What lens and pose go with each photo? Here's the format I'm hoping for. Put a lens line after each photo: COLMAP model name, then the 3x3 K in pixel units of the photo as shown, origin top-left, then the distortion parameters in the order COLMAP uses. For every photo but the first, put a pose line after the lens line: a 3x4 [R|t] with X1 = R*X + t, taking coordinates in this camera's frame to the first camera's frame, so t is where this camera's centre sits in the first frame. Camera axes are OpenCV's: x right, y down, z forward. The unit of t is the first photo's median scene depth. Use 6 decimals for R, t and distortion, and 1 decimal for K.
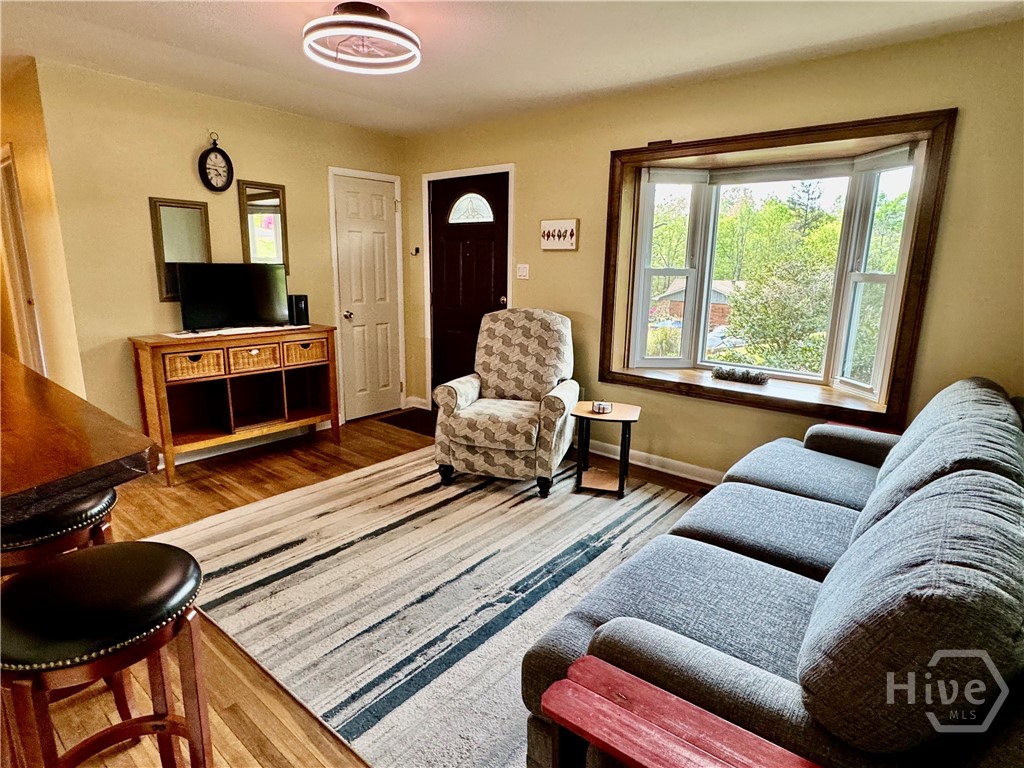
lens RADIAL K [[565.3, 0, 507.0], [0, 565.3, 384.8], [0, 0, 1]] dist [0.000614, -0.000611]
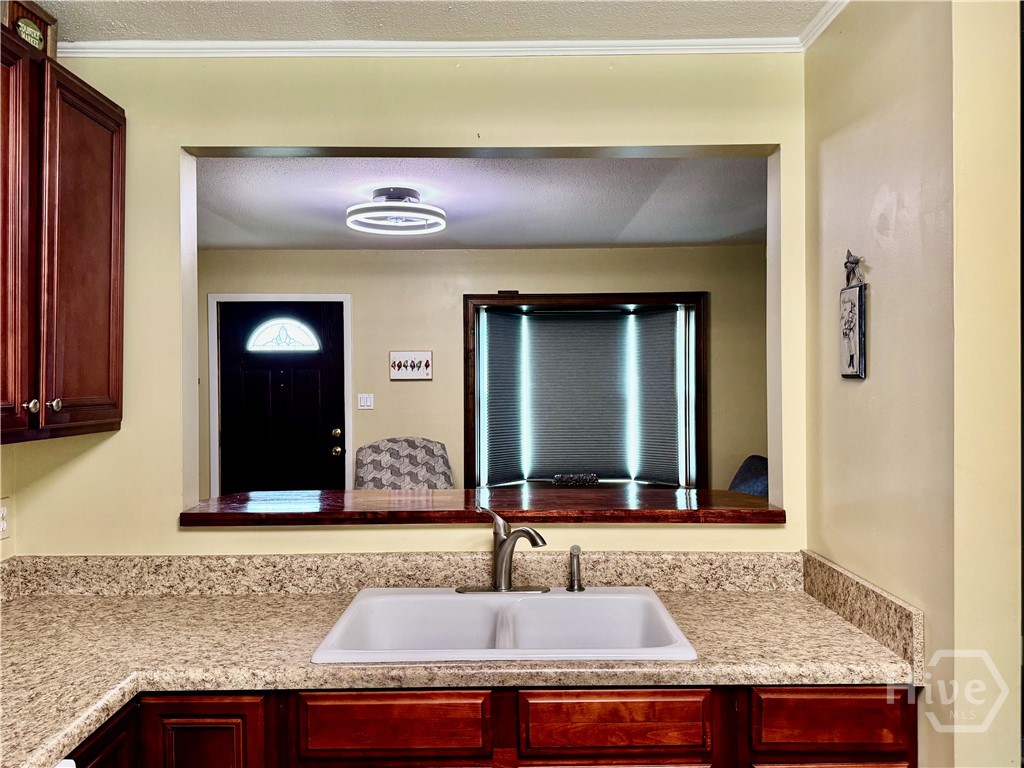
lens RADIAL K [[799.1, 0, 517.8], [0, 799.1, 375.3], [0, 0, 1]] dist [0.017429, -0.004197]
pose [[0.749781, -0.015723, 0.661499, -0.865069], [0.157385, 0.975264, -0.155208, 0.011229], [-0.642696, 0.220482, 0.733709, -0.227000]]
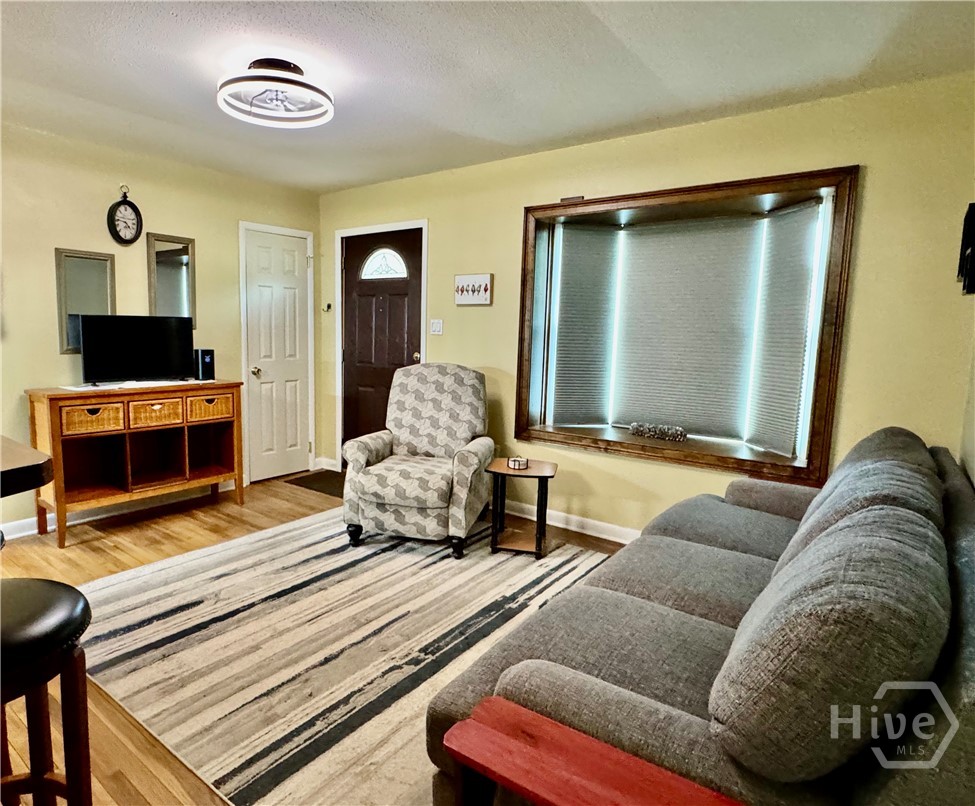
lens RADIAL K [[593.9, 0, 434.2], [0, 593.9, 402.6], [0, 0, 1]] dist [0.002377, -0.004032]
pose [[0.999842, 0.003270, 0.017500, 0.008184], [-0.001724, 0.996149, -0.087662, 0.025989], [-0.017719, 0.087618, 0.995997, -0.015692]]
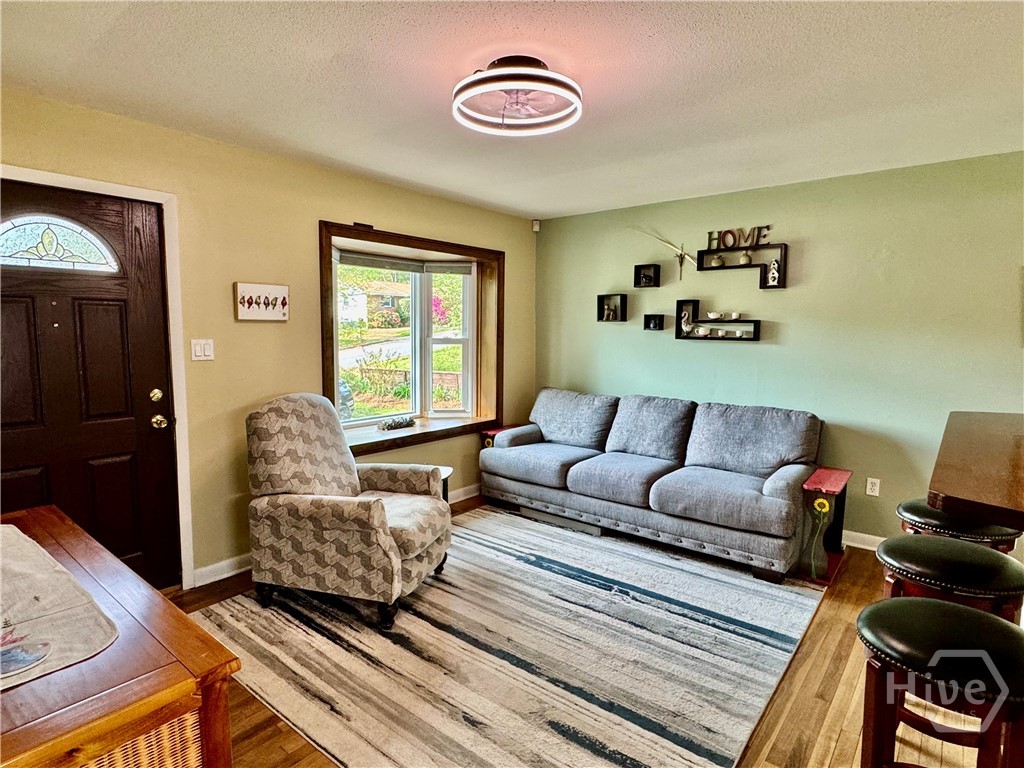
lens RADIAL K [[565.3, 0, 505.3], [0, 565.3, 387.1], [0, 0, 1]] dist [0.000614, -0.000611]
pose [[-0.014568, -0.116613, 0.993071, -0.866540], [0.207958, 0.971105, 0.117084, -0.202853], [-0.978029, 0.208222, 0.010103, 0.808512]]
